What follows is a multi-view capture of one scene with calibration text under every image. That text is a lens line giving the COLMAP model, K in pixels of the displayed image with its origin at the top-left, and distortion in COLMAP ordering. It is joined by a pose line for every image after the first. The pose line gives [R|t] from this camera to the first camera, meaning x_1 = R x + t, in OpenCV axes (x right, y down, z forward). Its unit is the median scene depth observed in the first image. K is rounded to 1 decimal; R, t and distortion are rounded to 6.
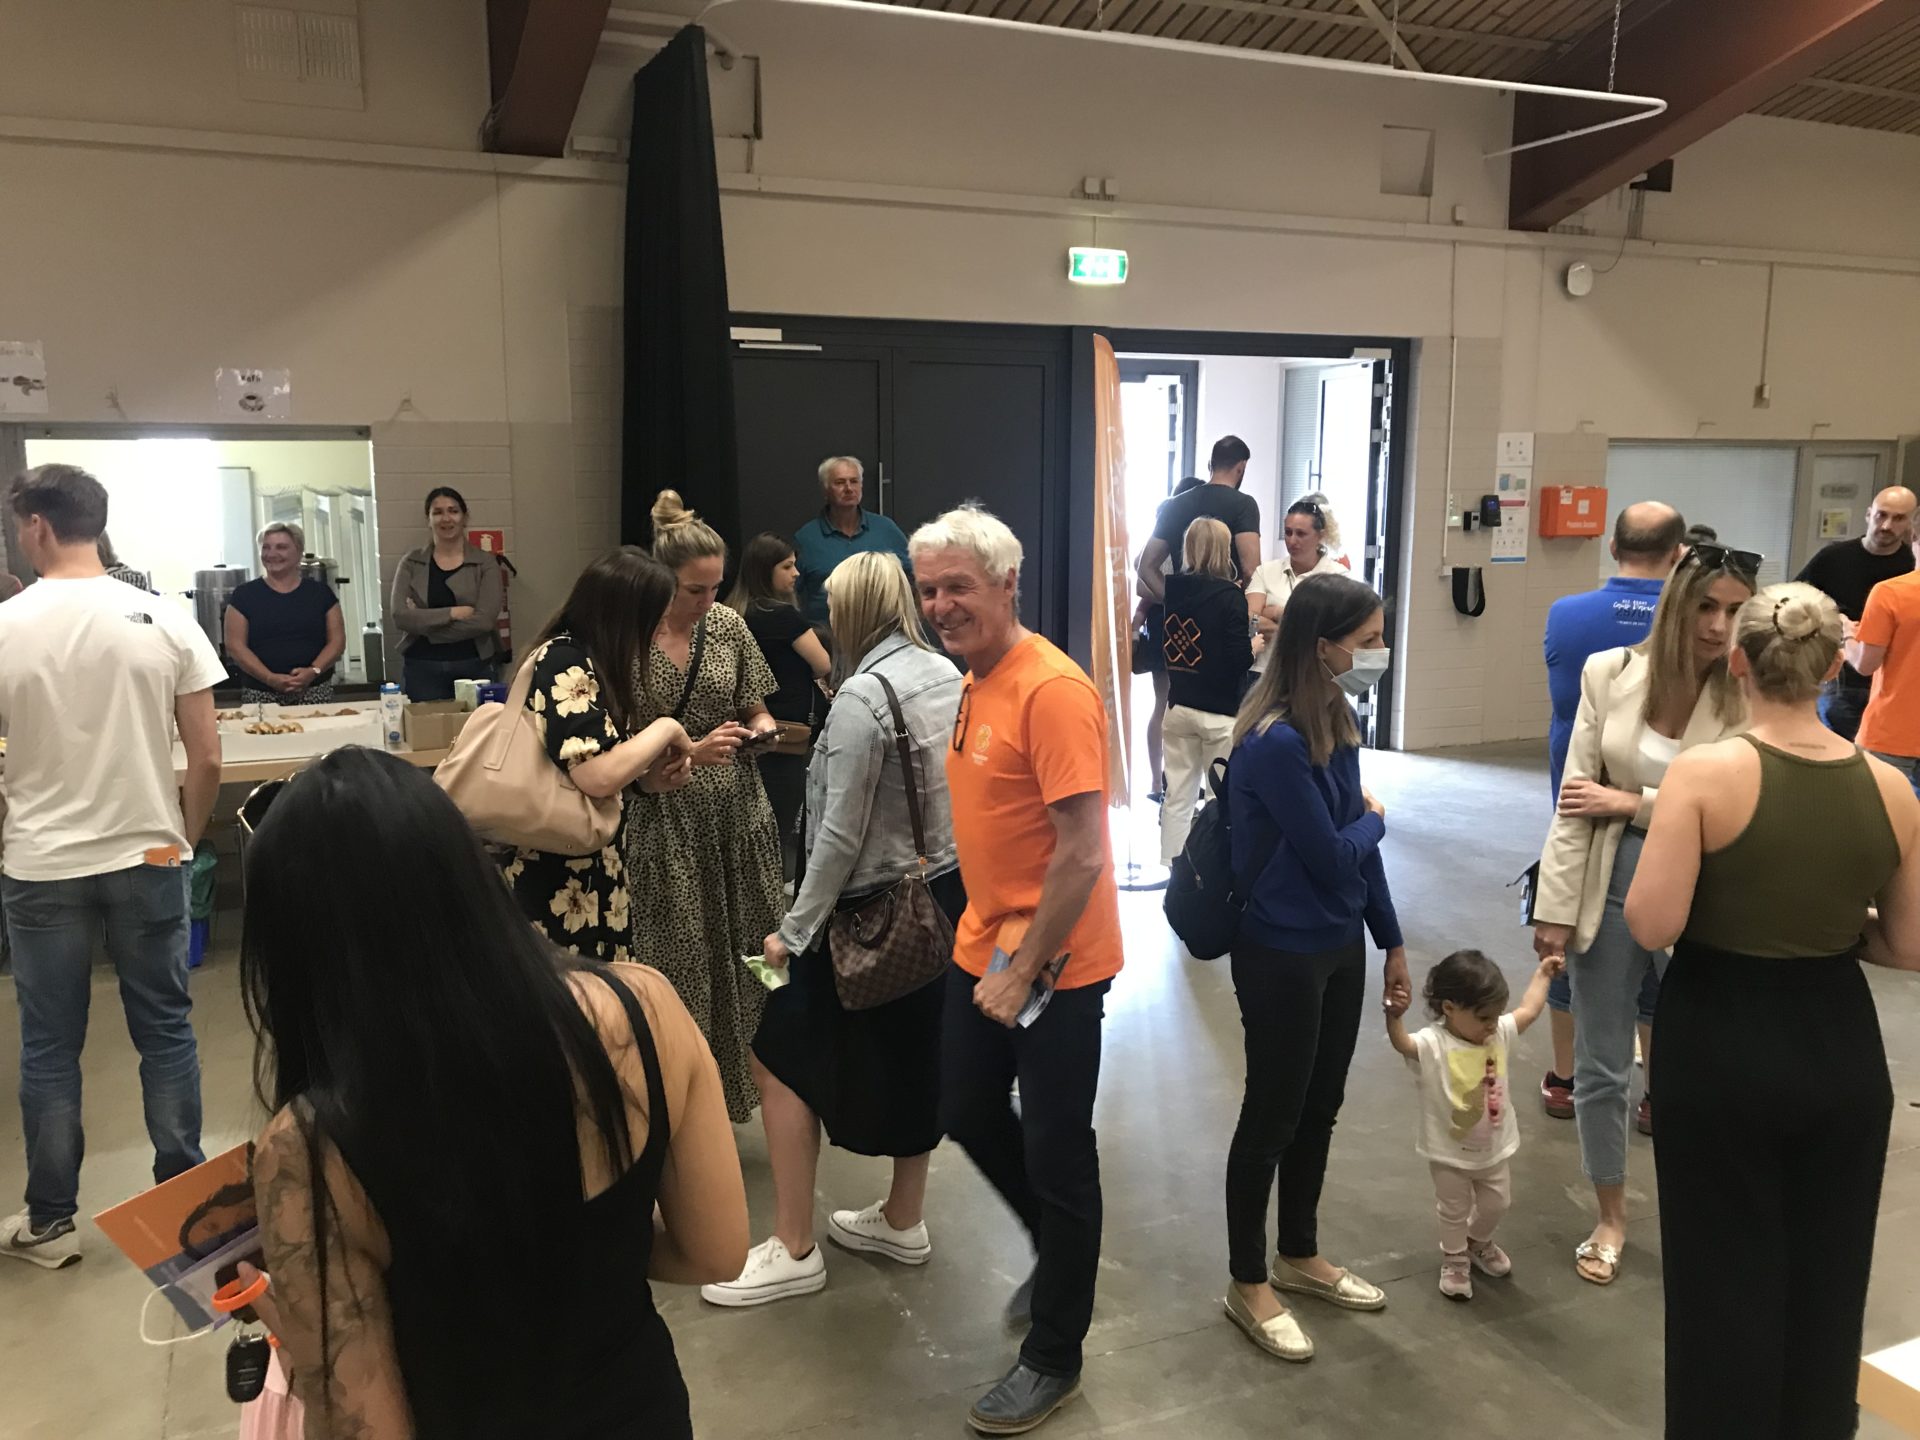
lens RADIAL K [[1566.4, 0, 963.0], [0, 1566.4, 715.3], [0, 0, 1]] dist [0.044760, -0.041380]
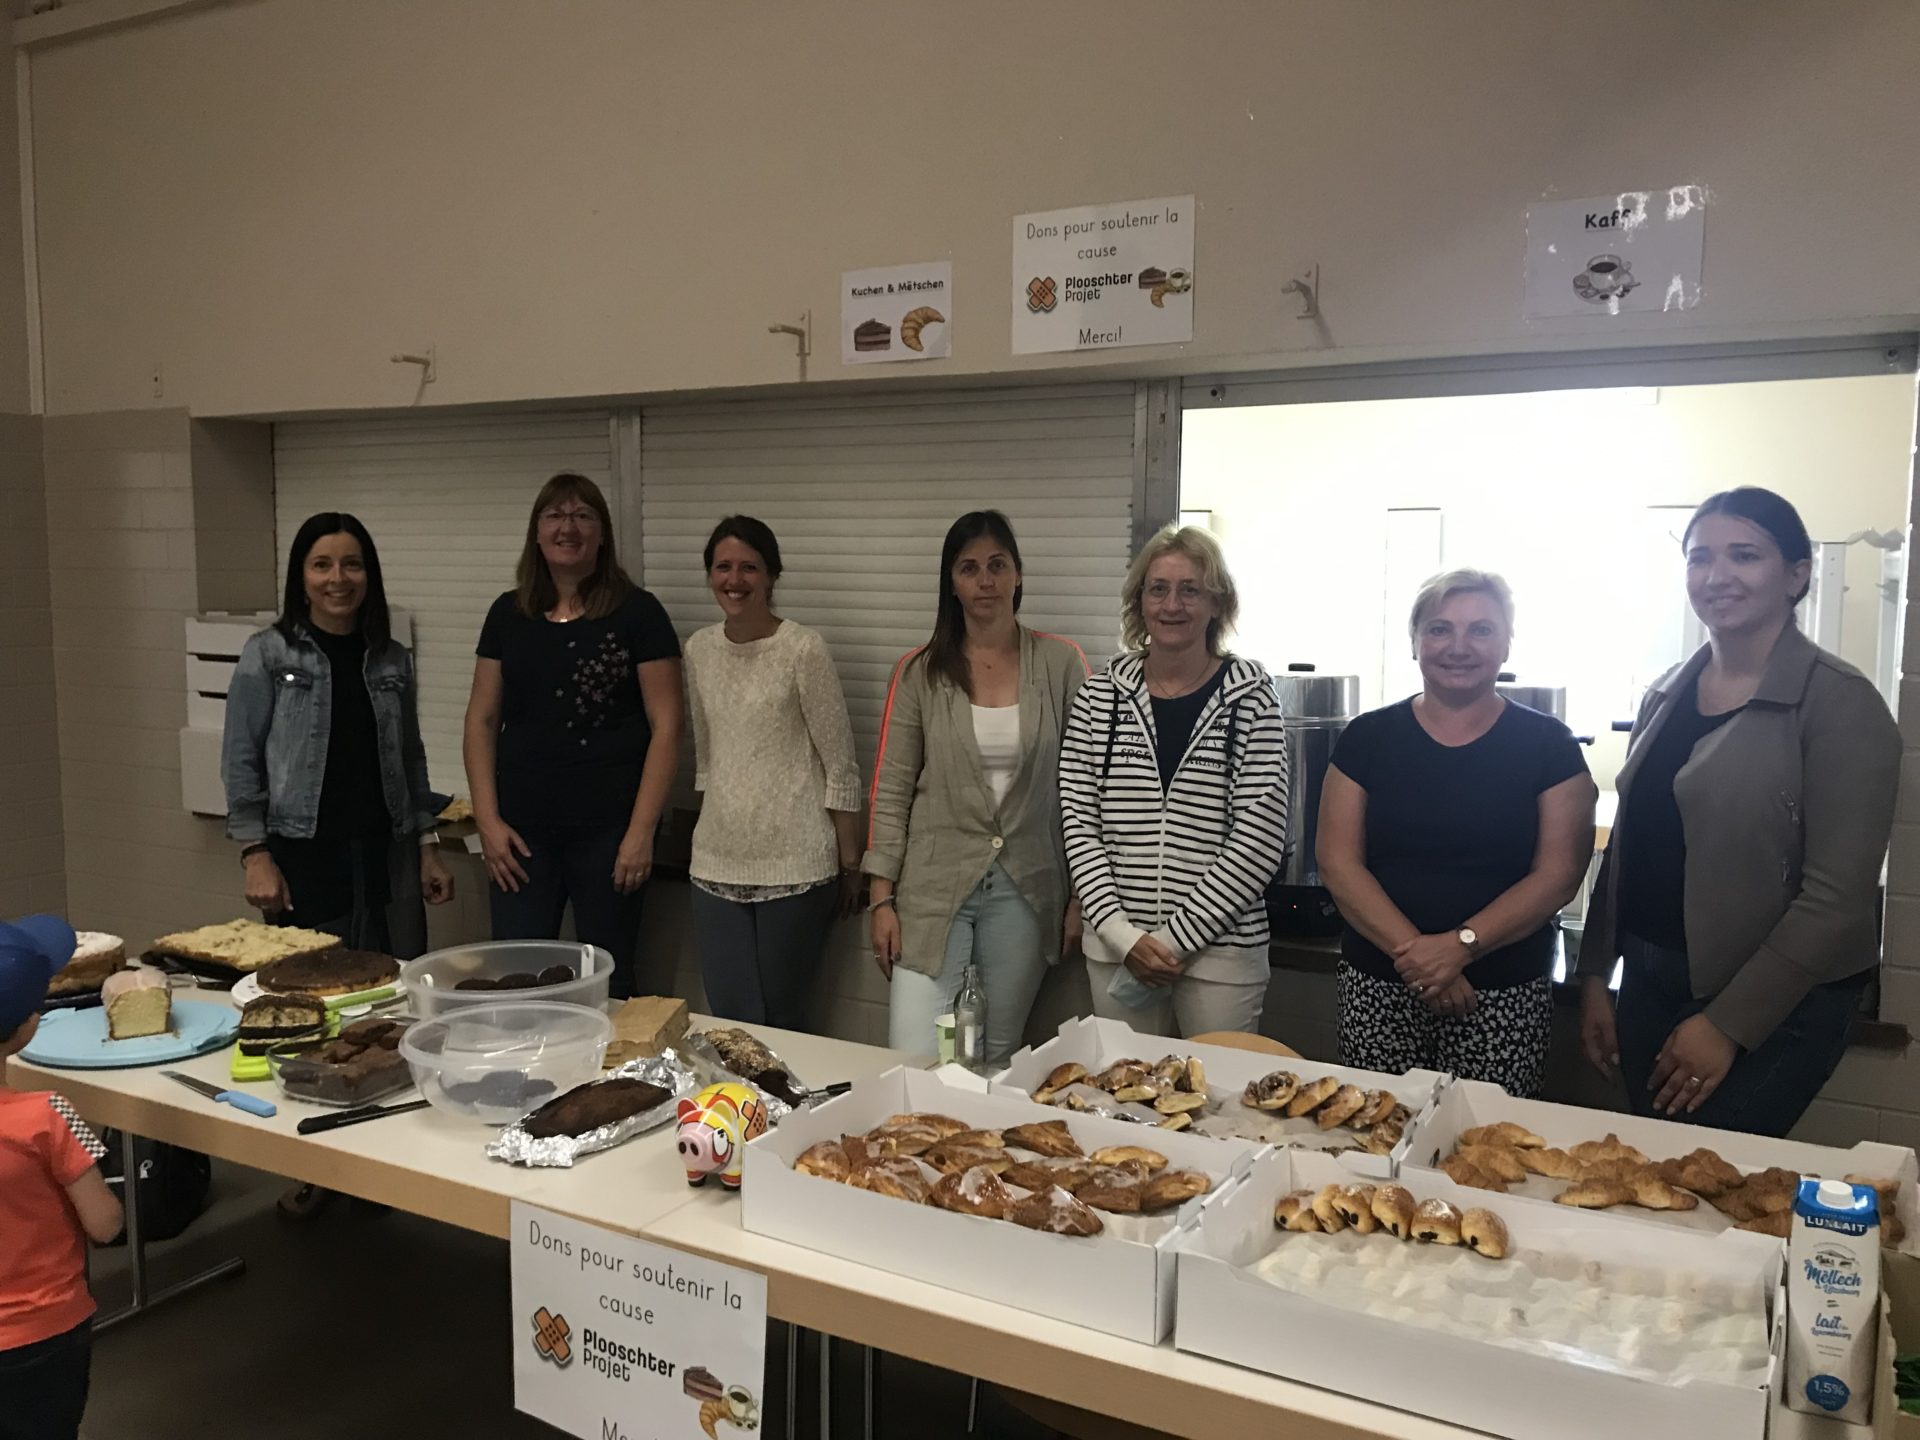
lens RADIAL K [[1566.4, 0, 963.0], [0, 1566.4, 717.0], [0, 0, 1]] dist [0.044760, -0.041380]
pose [[0.617137, 0.077368, -0.783043, -0.236397], [-0.140565, 0.989986, -0.012968, -0.060980], [0.774198, 0.118072, 0.621833, 0.664838]]
